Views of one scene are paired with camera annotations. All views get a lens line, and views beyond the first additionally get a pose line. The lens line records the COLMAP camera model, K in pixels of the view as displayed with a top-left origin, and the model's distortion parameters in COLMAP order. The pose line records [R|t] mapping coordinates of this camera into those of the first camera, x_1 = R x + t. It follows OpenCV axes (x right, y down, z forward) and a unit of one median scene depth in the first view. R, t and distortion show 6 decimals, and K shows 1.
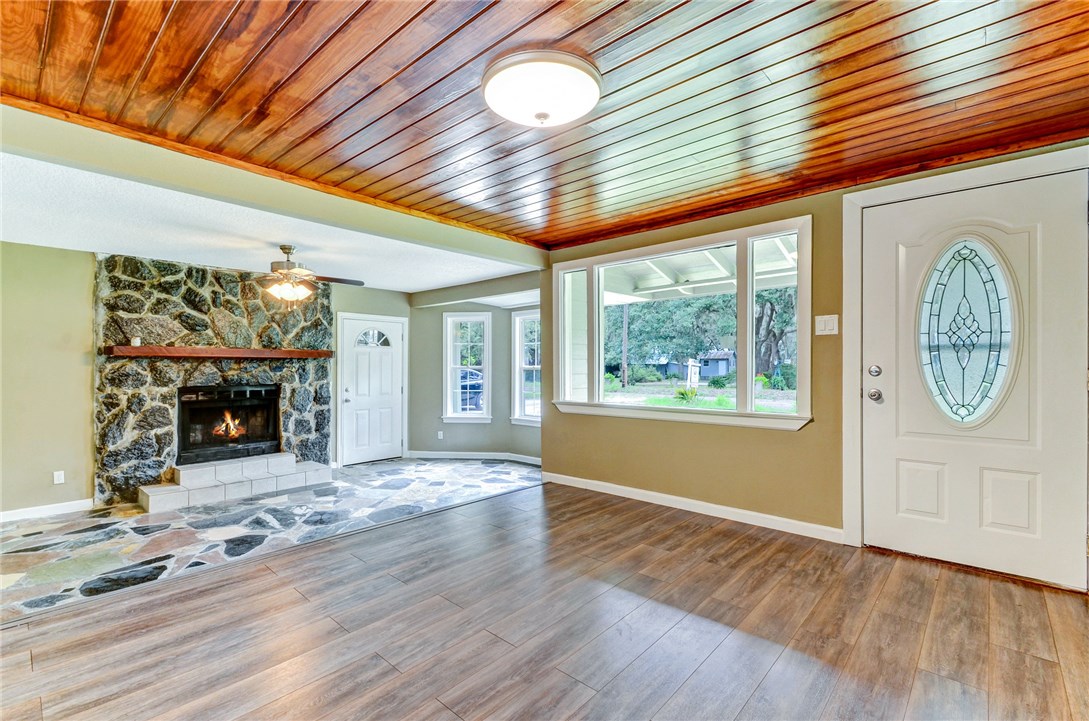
lens RADIAL K [[479.8, 0, 549.3], [0, 479.8, 369.5], [0, 0, 1]] dist [0.017898, -0.008772]
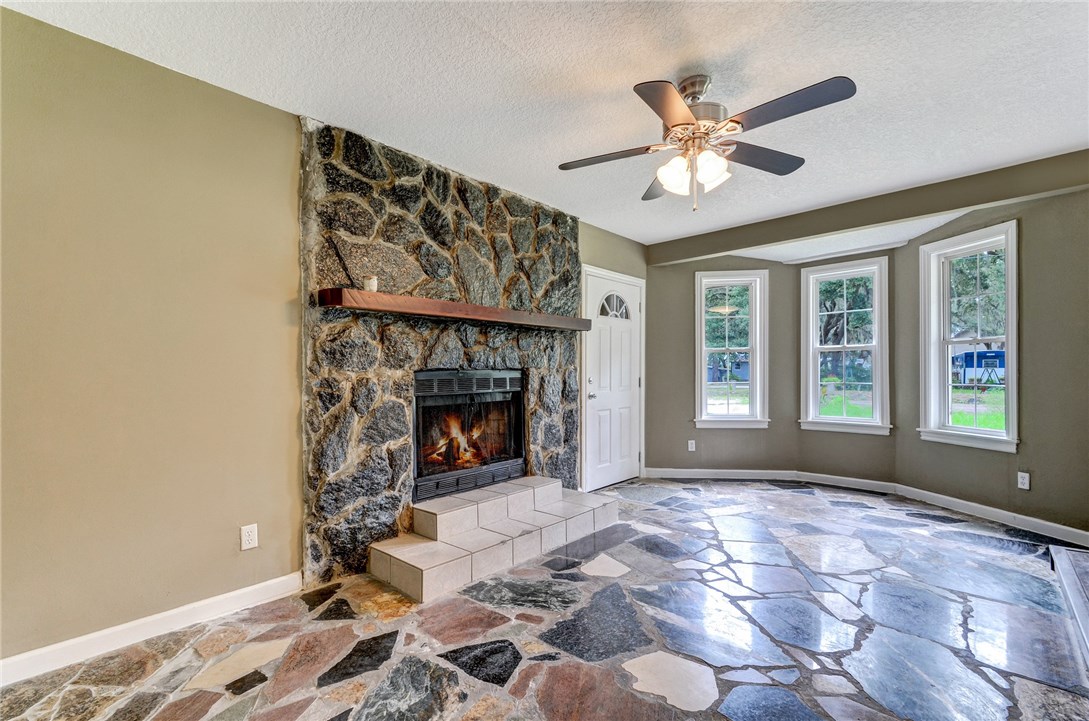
lens RADIAL K [[479.8, 0, 565.8], [0, 479.8, 374.9], [0, 0, 1]] dist [0.017898, -0.008772]
pose [[0.999938, -0.005649, -0.009582, -0.574788], [0.005668, 0.999982, 0.001952, 0.042279], [0.009571, -0.002006, 0.999952, 0.414751]]
